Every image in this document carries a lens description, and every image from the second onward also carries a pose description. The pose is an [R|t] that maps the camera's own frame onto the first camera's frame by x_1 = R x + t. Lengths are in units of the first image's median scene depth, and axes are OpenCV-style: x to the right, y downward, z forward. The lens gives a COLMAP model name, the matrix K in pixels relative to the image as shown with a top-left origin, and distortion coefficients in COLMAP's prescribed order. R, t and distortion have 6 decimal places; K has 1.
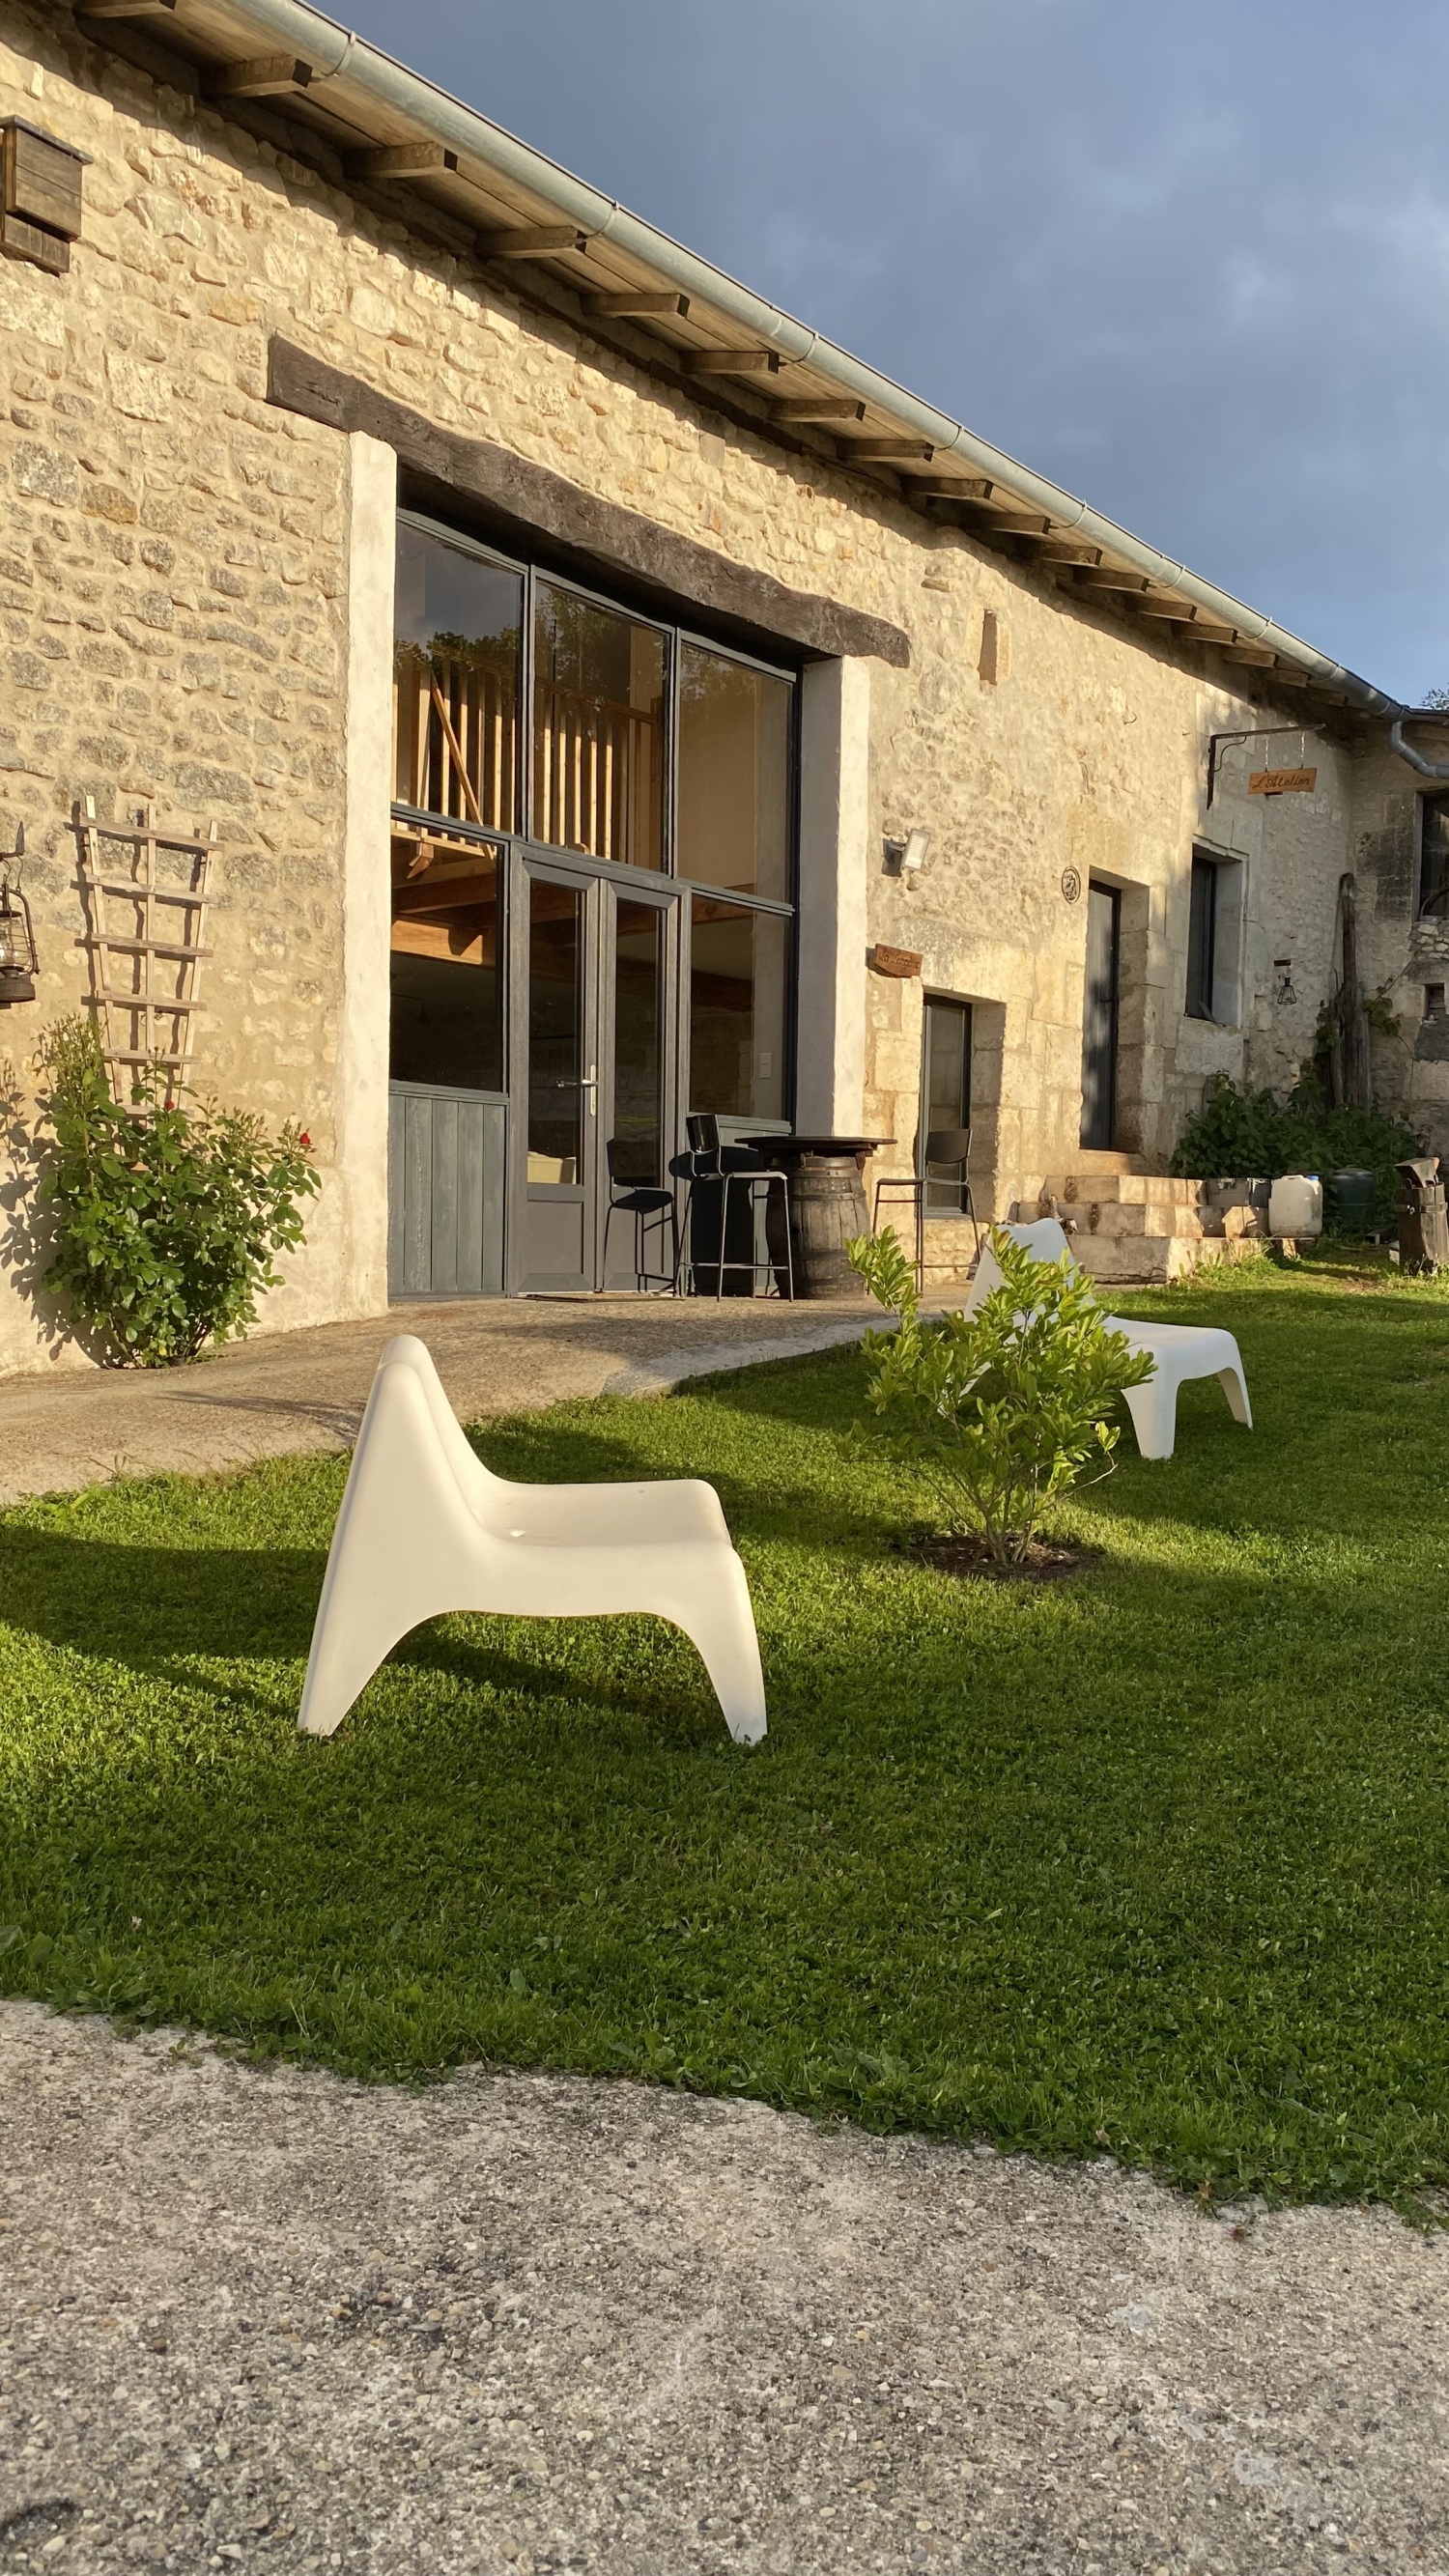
lens RADIAL K [[1942.1, 0, 741.3], [0, 1942.1, 1279.2], [0, 0, 1]] dist [0.052277, -0.094743]
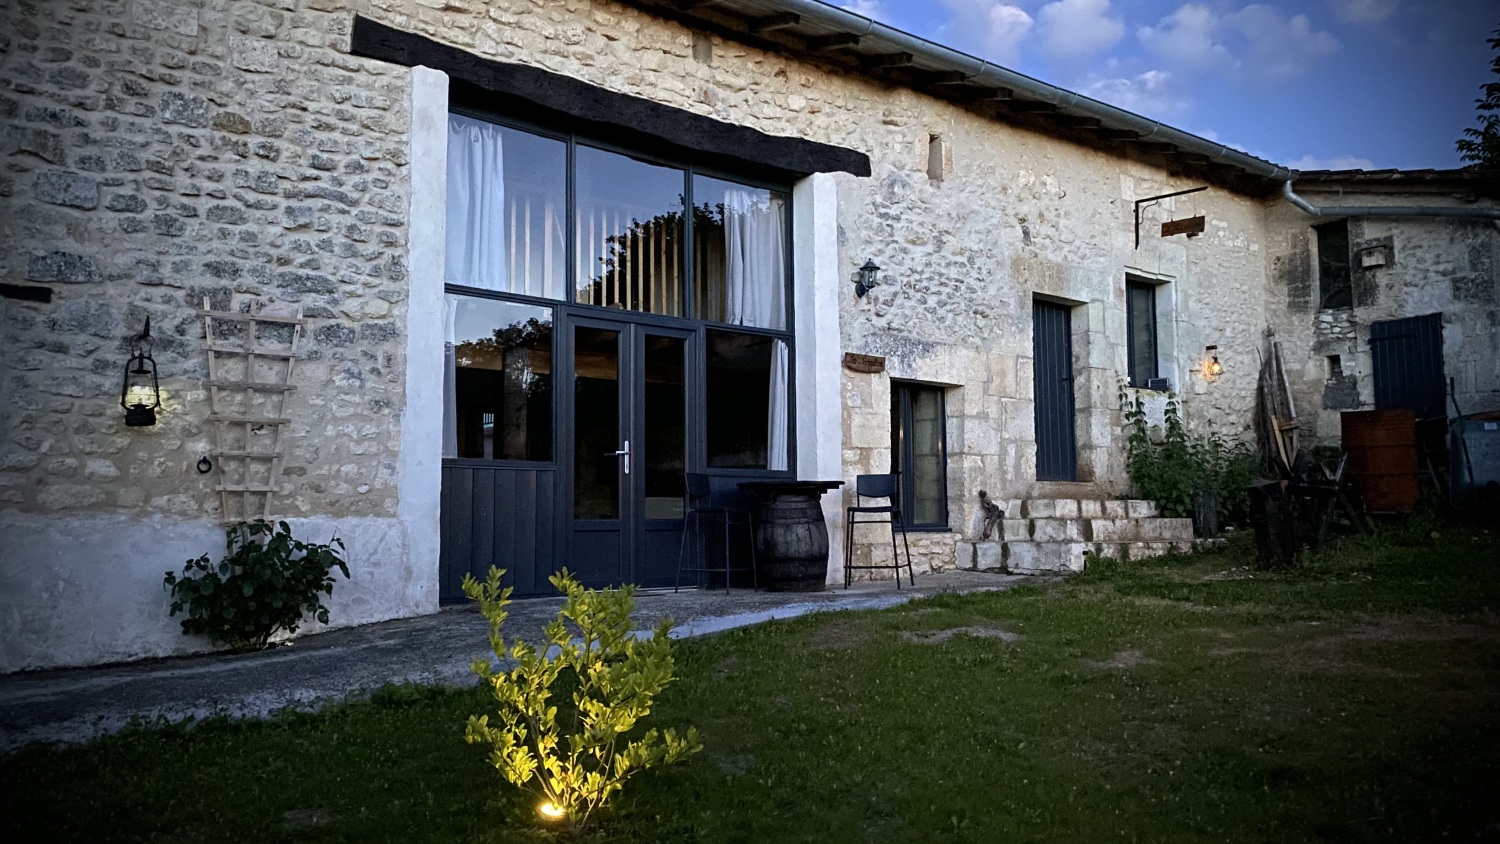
lens RADIAL K [[1130.8, 0, 741.4], [0, 1130.8, 428.2], [0, 0, 1]] dist [0.052277, -0.094743]
pose [[0.967356, -0.042988, -0.249749, 0.229363], [0.015313, 0.993622, -0.111715, -0.018192], [0.252959, 0.104243, 0.961845, 0.148269]]
